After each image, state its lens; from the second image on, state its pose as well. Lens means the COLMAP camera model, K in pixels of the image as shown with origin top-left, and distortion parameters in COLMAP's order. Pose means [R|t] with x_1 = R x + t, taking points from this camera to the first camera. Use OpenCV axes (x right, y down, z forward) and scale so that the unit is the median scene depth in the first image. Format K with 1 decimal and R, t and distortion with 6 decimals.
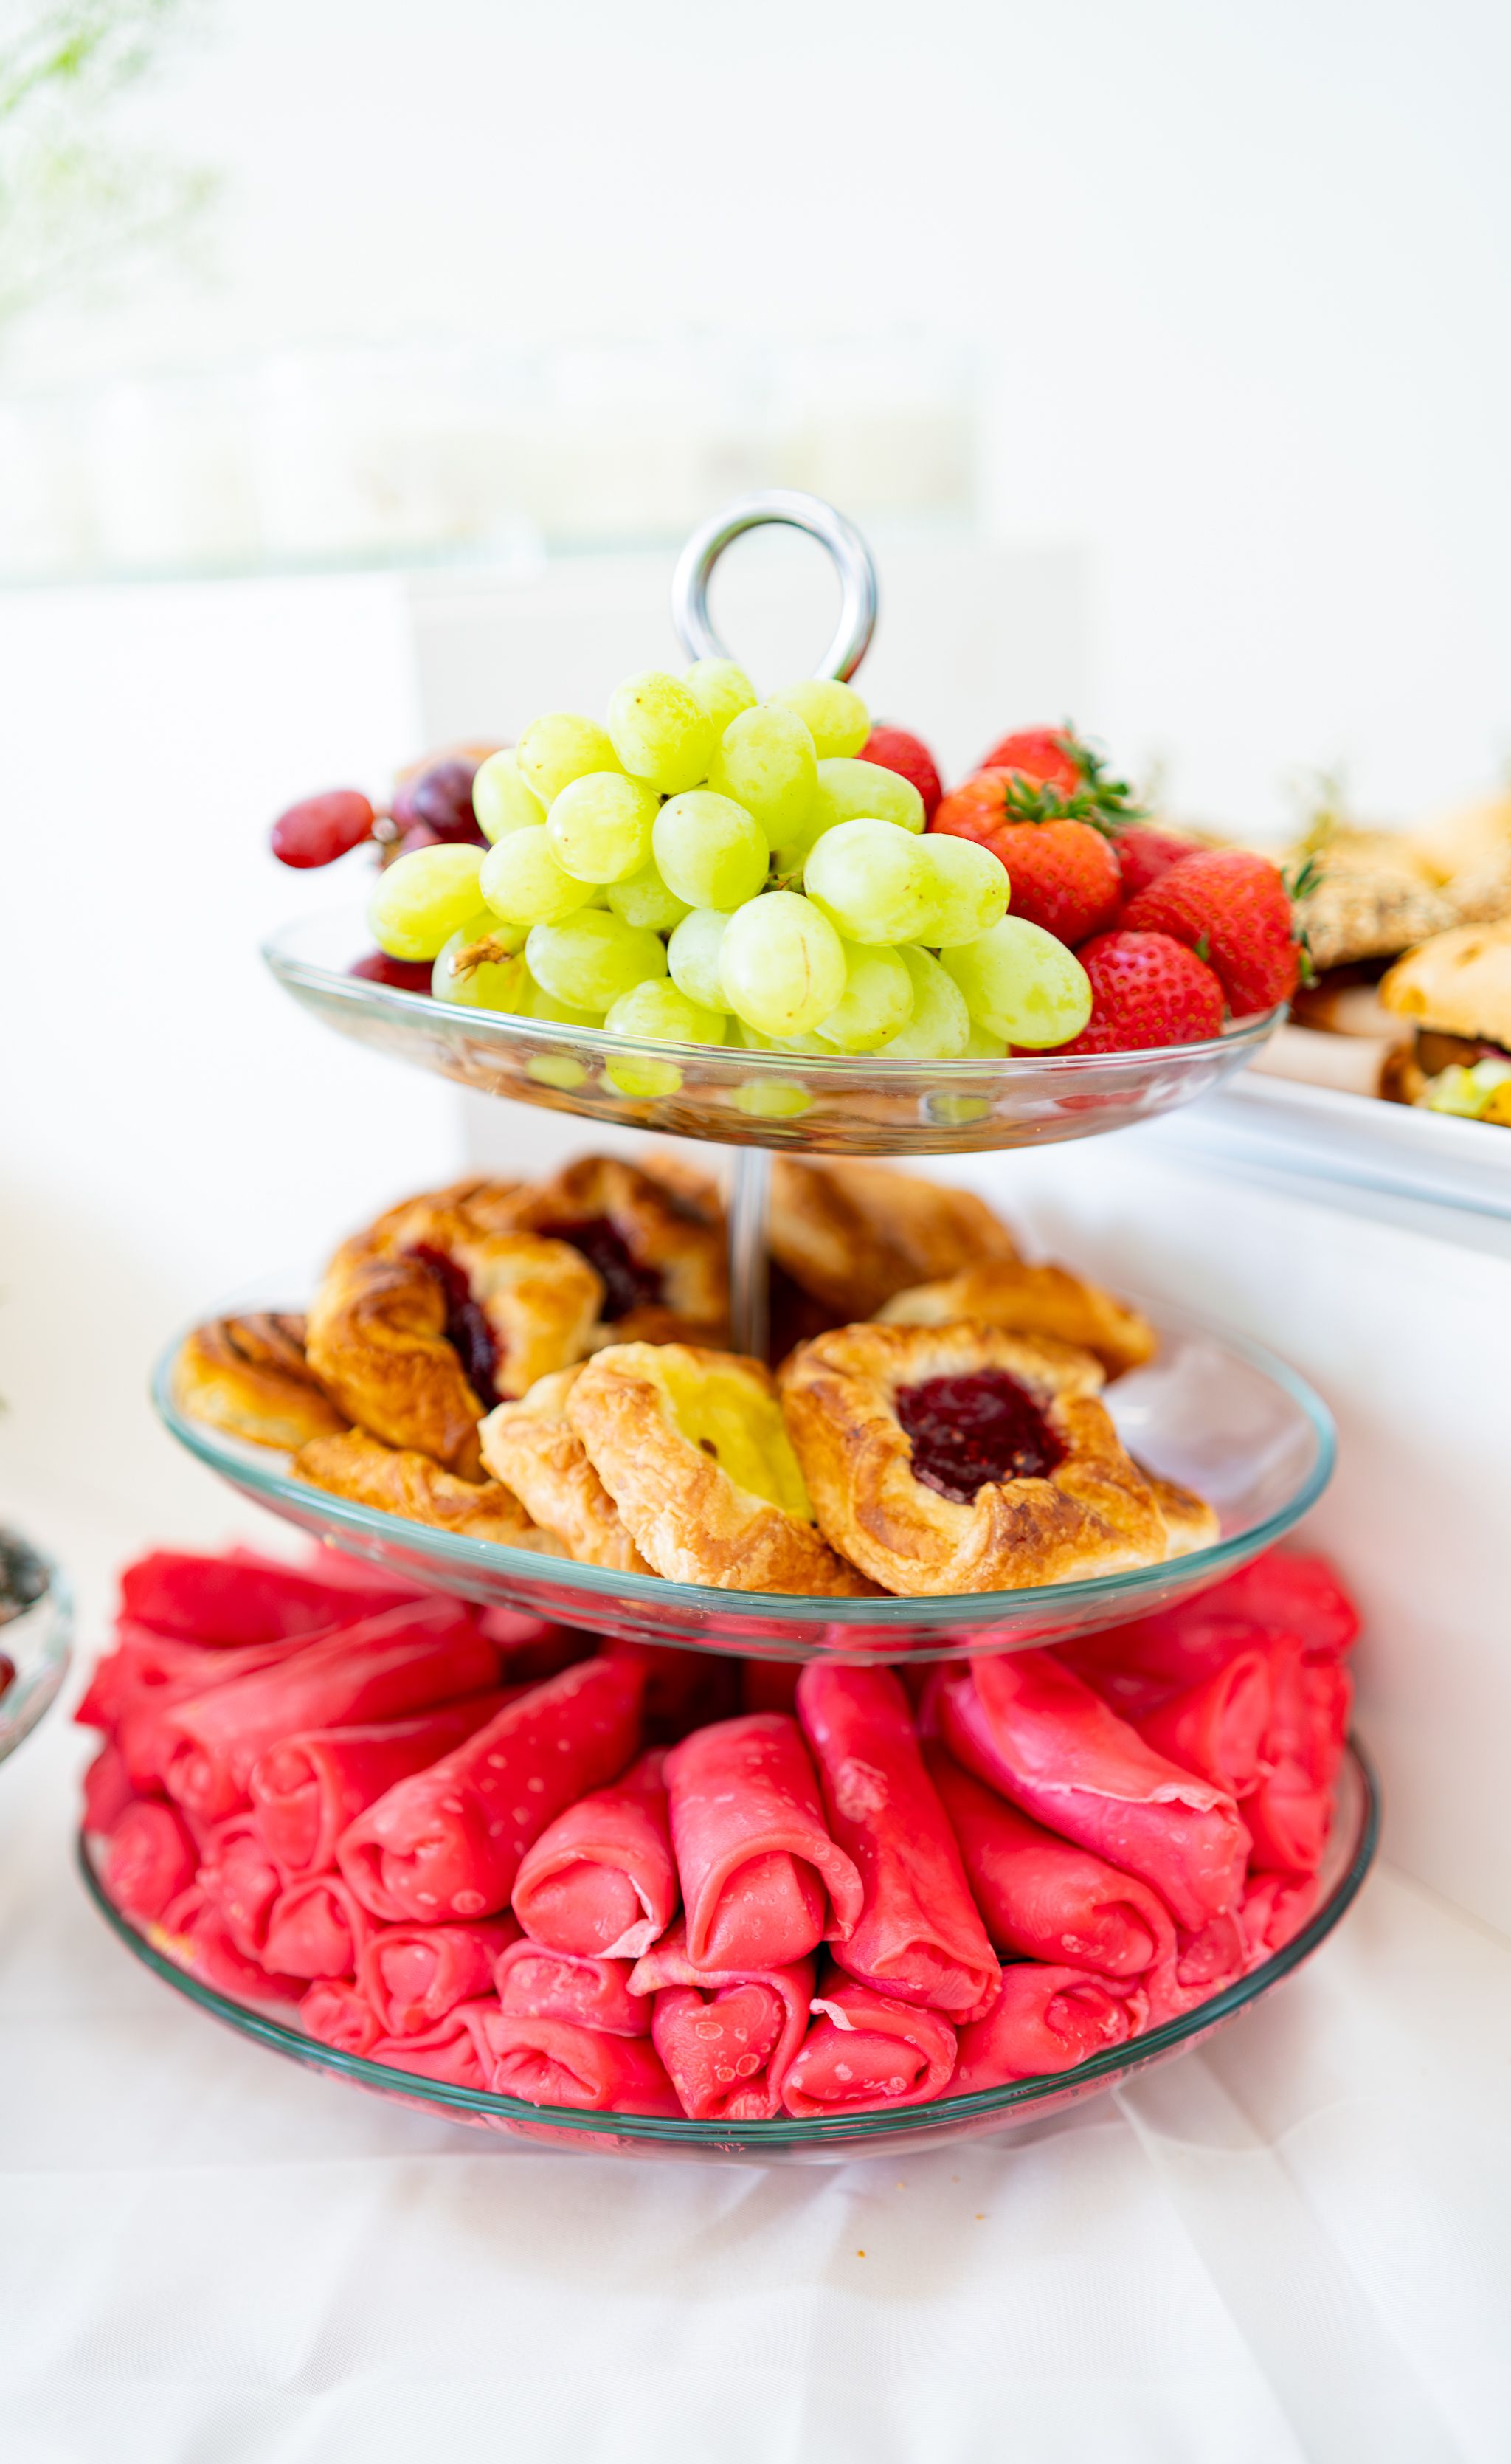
lens RADIAL K [[2550.3, 0, 756.1], [0, 2550.3, 1235.2], [0, 0, 1]] dist [0.005044, 0.000000]
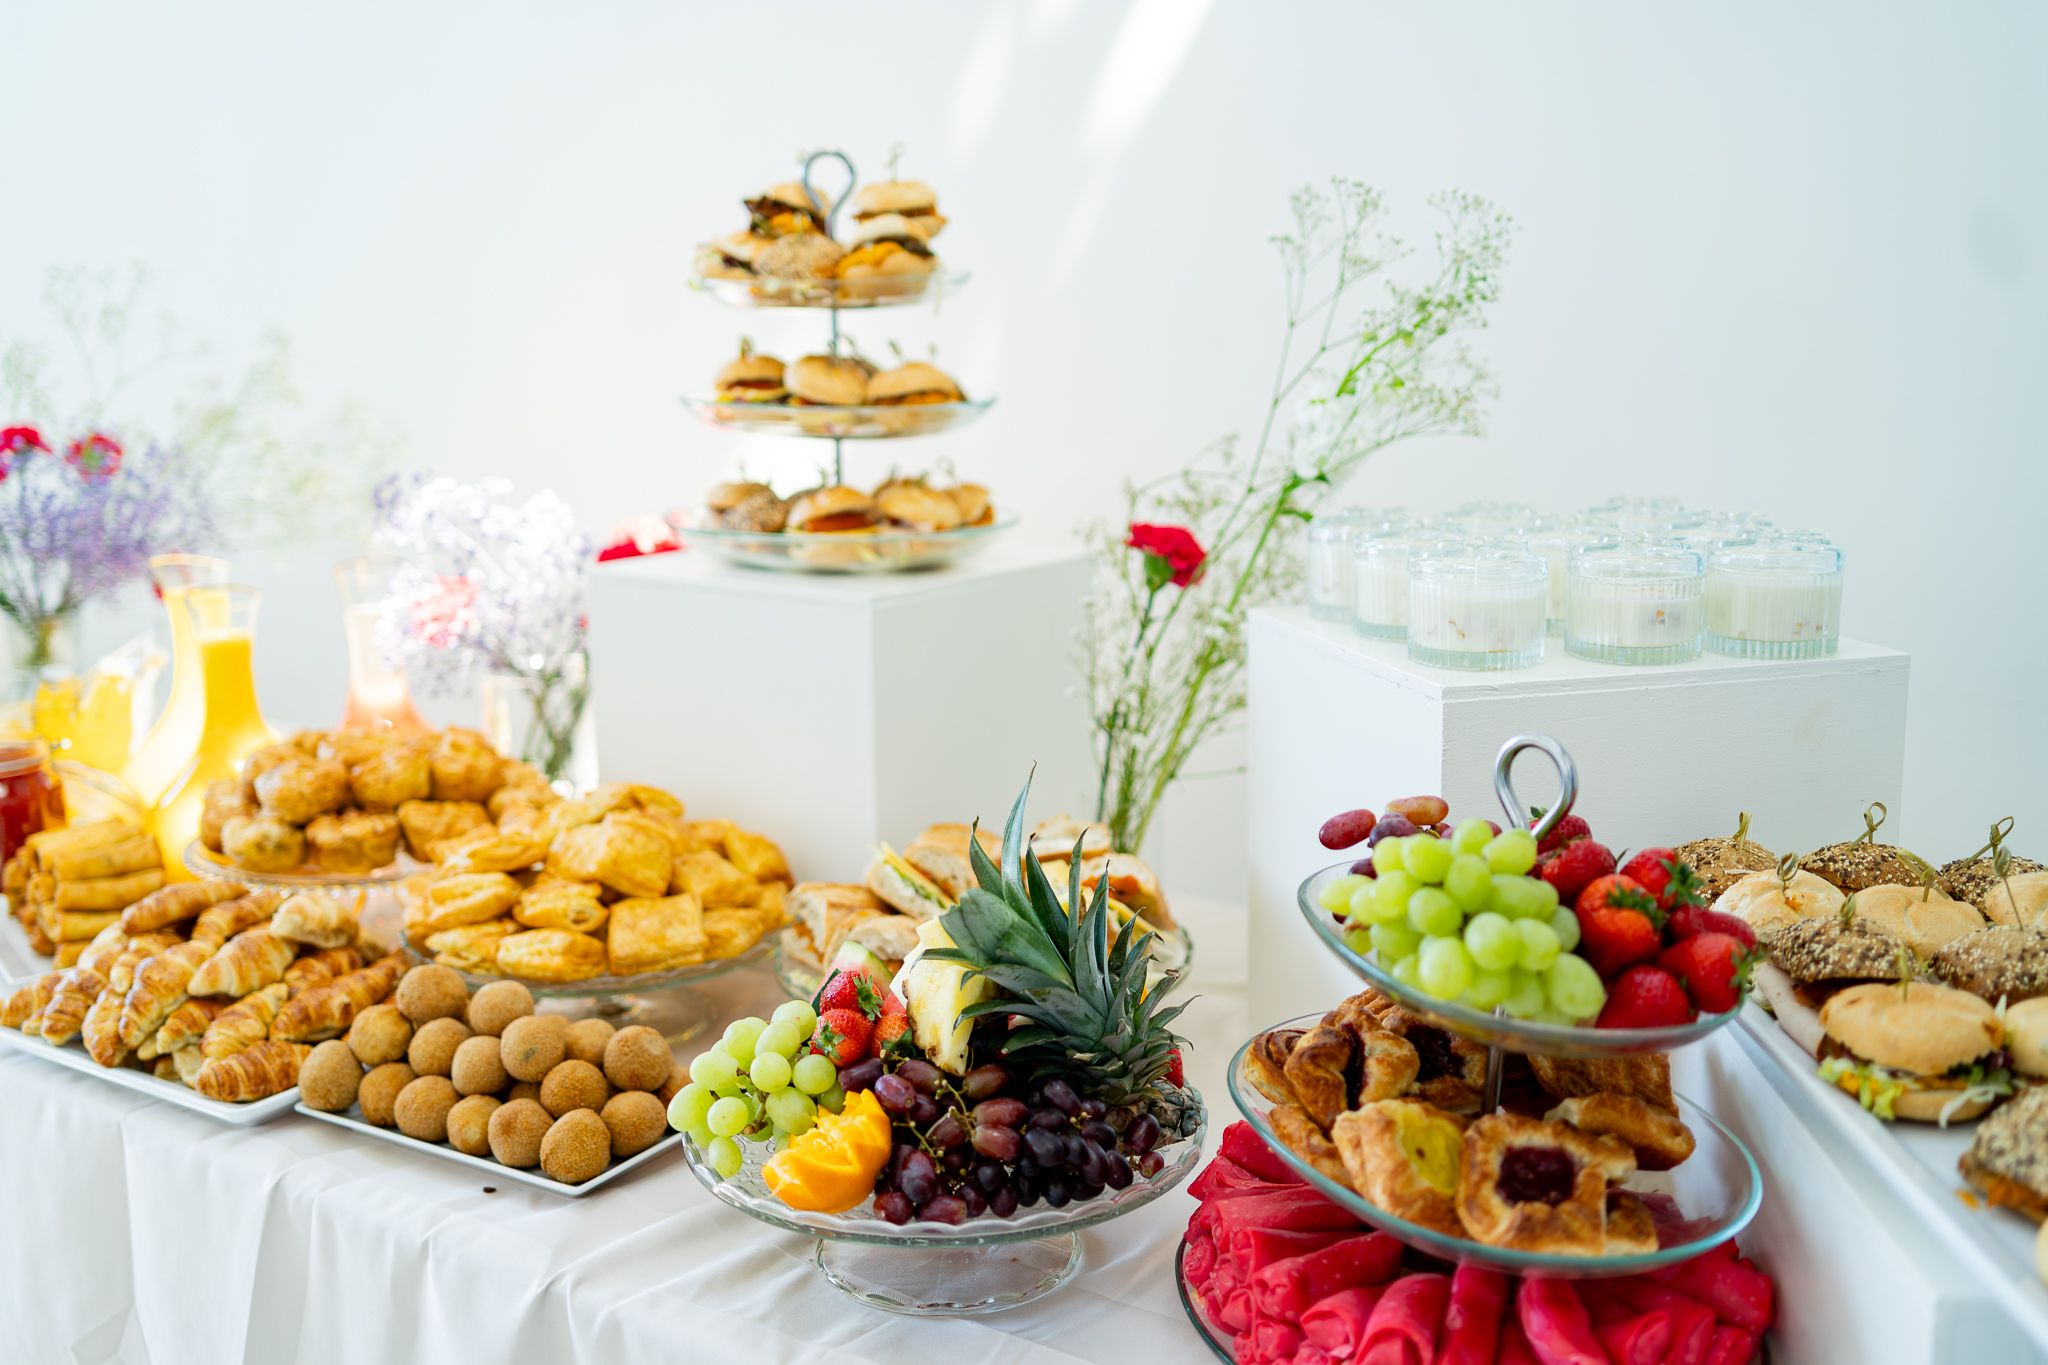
lens RADIAL K [[2048.9, 0, 1024.9], [0, 2048.9, 681.8], [0, 0, 1]] dist [-0.048001, 0.000000]
pose [[0.848461, 0.142191, -0.509800, 0.540473], [-0.161089, 0.986914, 0.007165, -0.283328], [0.504147, 0.076044, 0.860263, -0.768844]]
